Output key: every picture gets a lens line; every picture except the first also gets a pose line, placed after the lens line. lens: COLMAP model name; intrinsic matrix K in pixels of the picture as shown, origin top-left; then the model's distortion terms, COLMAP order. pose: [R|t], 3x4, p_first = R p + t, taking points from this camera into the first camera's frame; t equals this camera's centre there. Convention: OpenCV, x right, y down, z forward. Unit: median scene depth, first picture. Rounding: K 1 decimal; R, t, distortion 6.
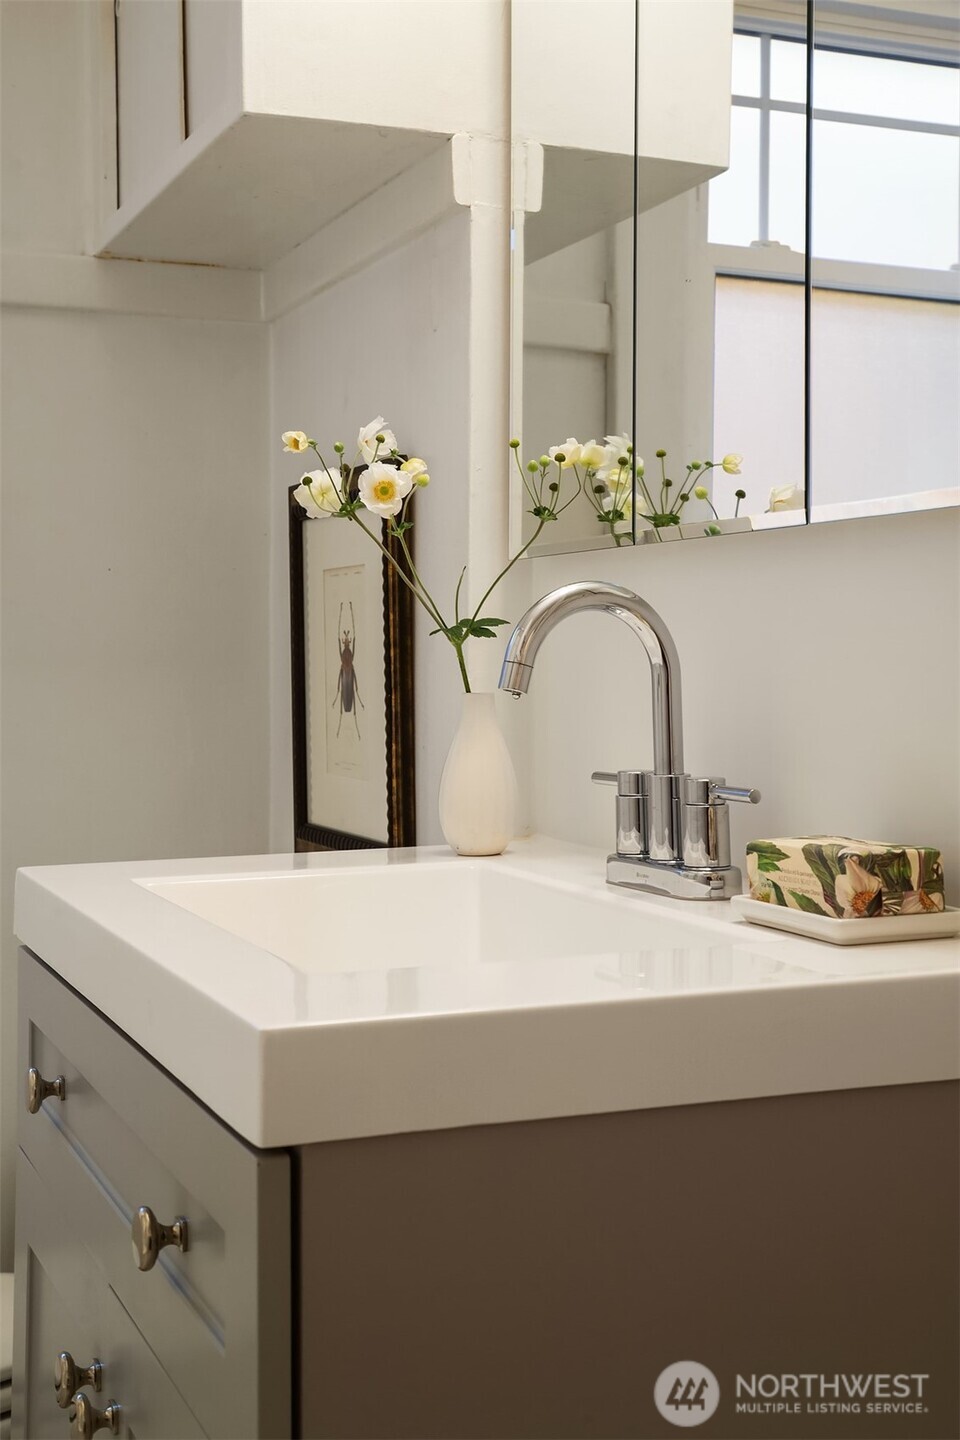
lens RADIAL K [[1977.5, 0, 480.0], [0, 1977.5, 720.0], [0, 0, 1]] dist [0.034480, 0.057480]
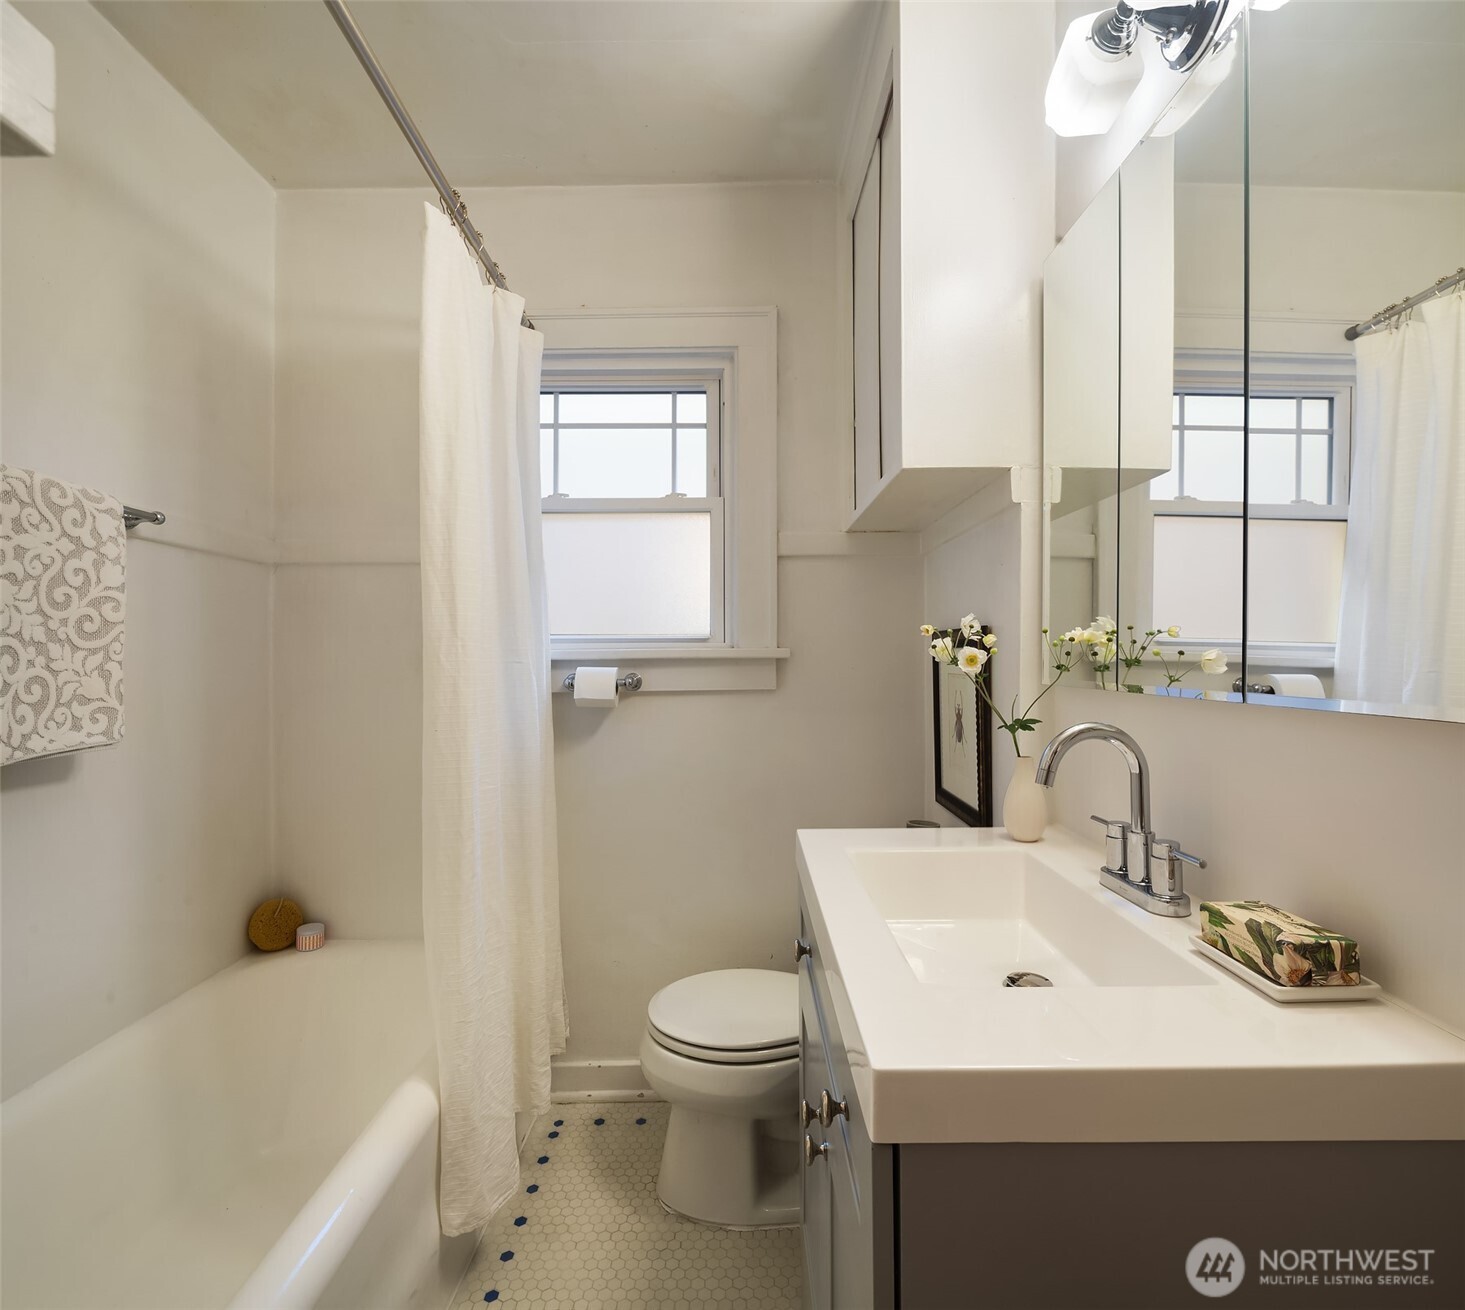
lens RADIAL K [[741.2, 0, 736.1], [0, 741.2, 691.5], [0, 0, 1]] dist [-0.012374, -0.001560]
pose [[0.929710, 0.001960, -0.368288, 0.003231], [0.003863, 0.999879, 0.015073, -0.093969], [0.368273, -0.015436, 0.929590, 0.239683]]
